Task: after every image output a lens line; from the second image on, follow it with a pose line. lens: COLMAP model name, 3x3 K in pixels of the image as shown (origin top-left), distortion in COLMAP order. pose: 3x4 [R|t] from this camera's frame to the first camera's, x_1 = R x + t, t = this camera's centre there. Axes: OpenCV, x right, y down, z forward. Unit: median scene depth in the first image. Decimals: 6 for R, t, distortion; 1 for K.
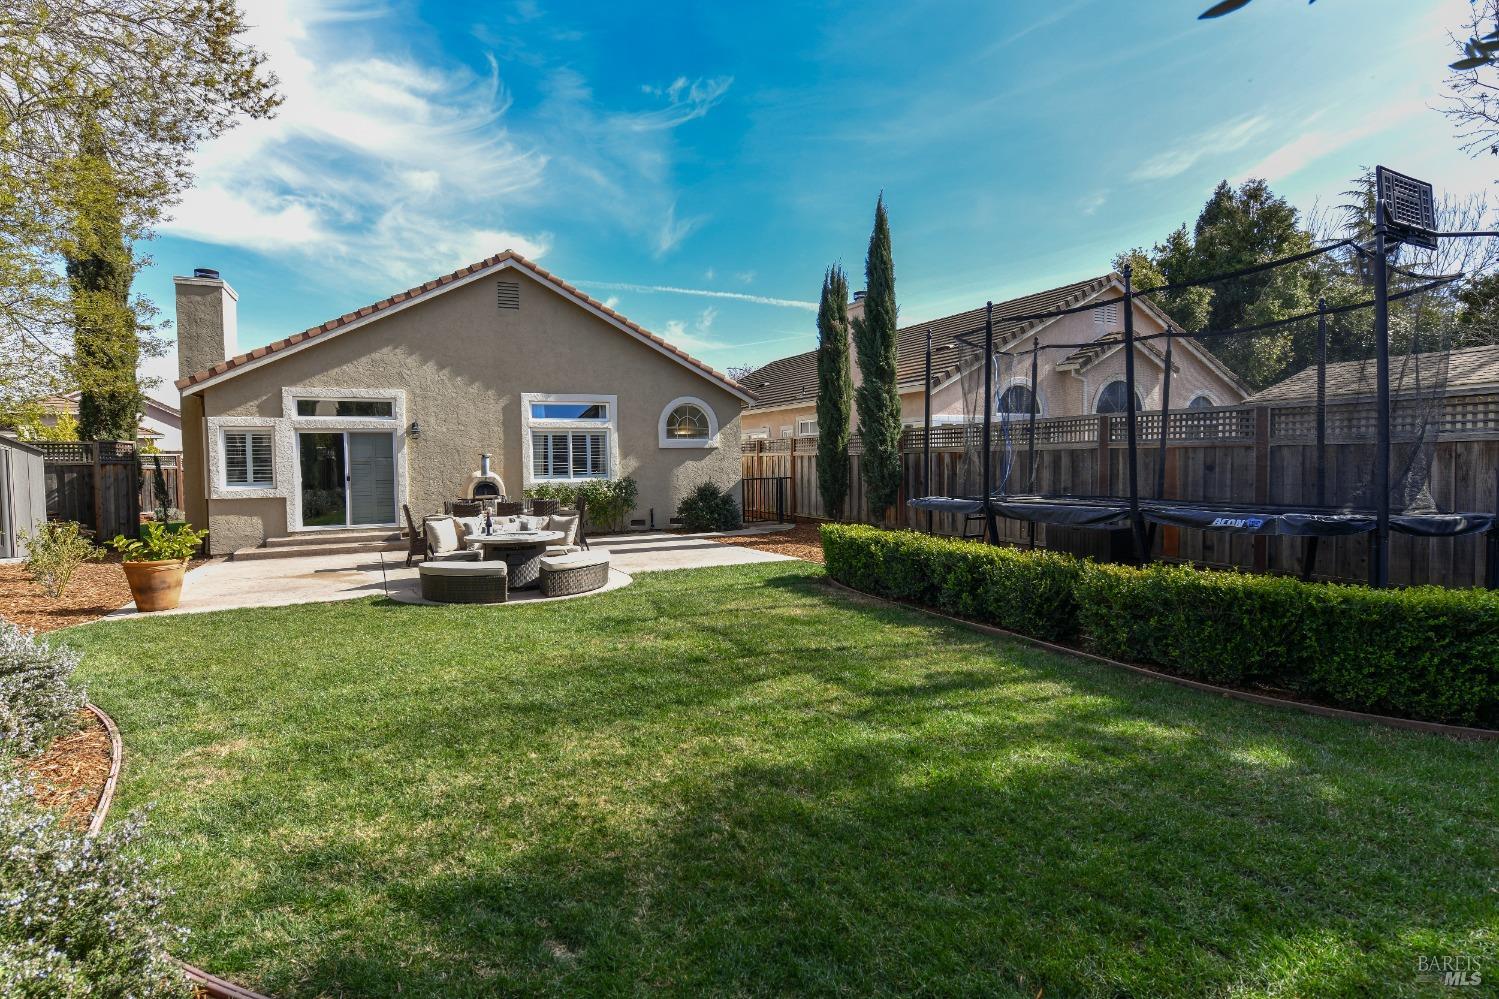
lens RADIAL K [[790.3, 0, 780.0], [0, 790.3, 500.6], [0, 0, 1]] dist [0.001155, 0.000507]
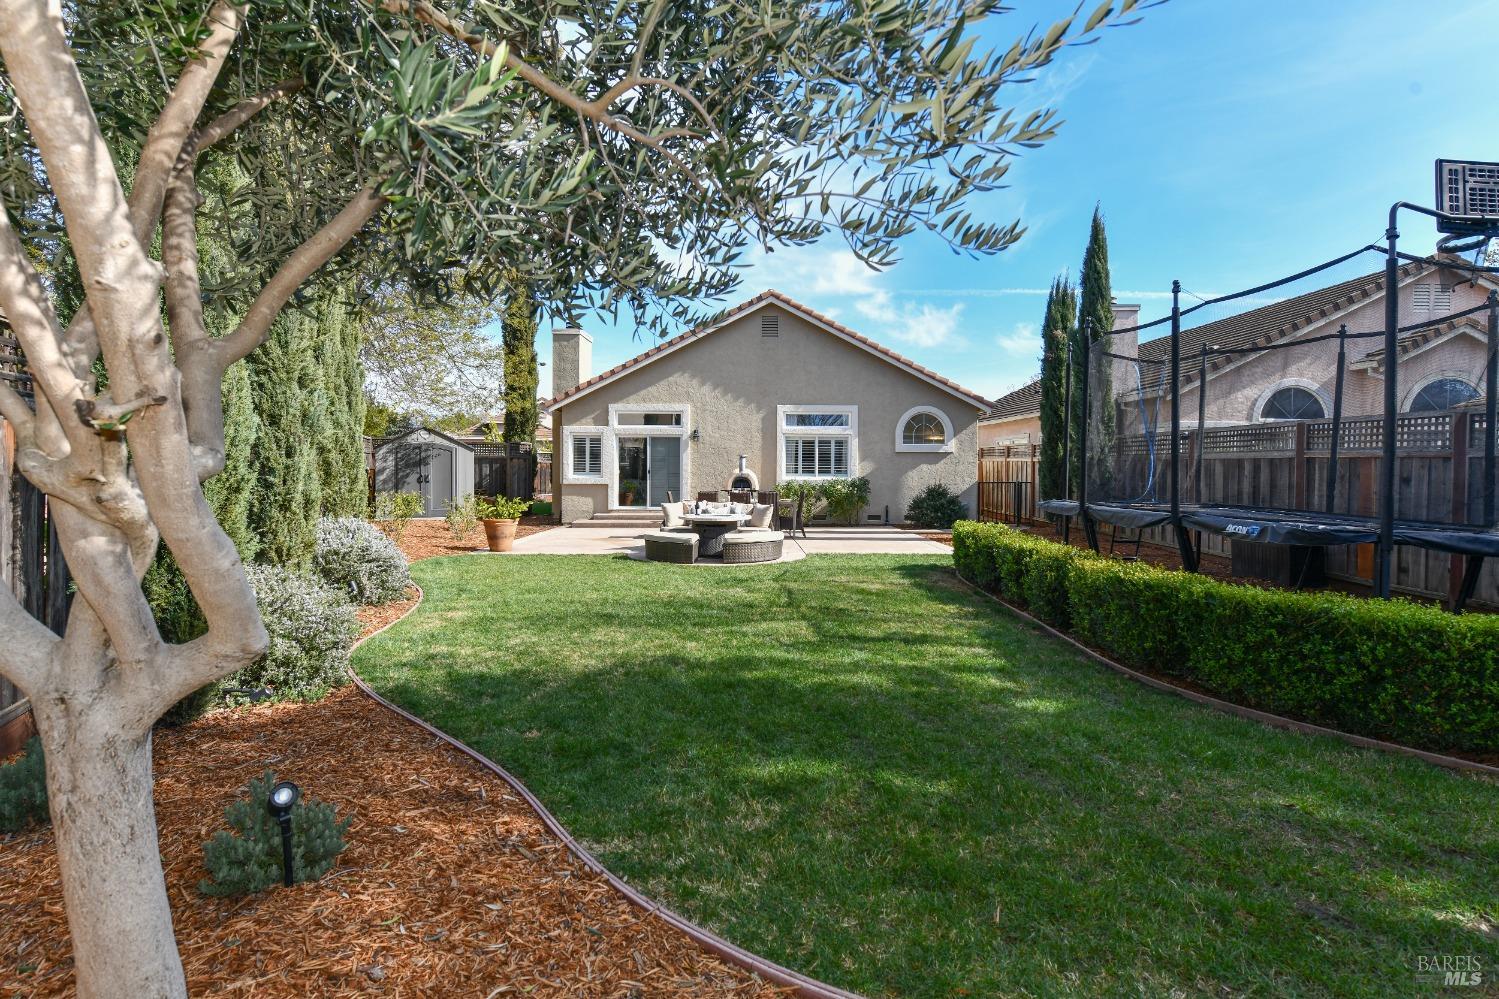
lens RADIAL K [[790.3, 0, 780.0], [0, 790.3, 500.6], [0, 0, 1]] dist [0.001155, 0.000507]
pose [[0.892540, 0.039418, -0.449242, 0.246039], [-0.042160, 0.999103, 0.003905, 0.005782], [0.448993, 0.015455, 0.893402, -0.089055]]
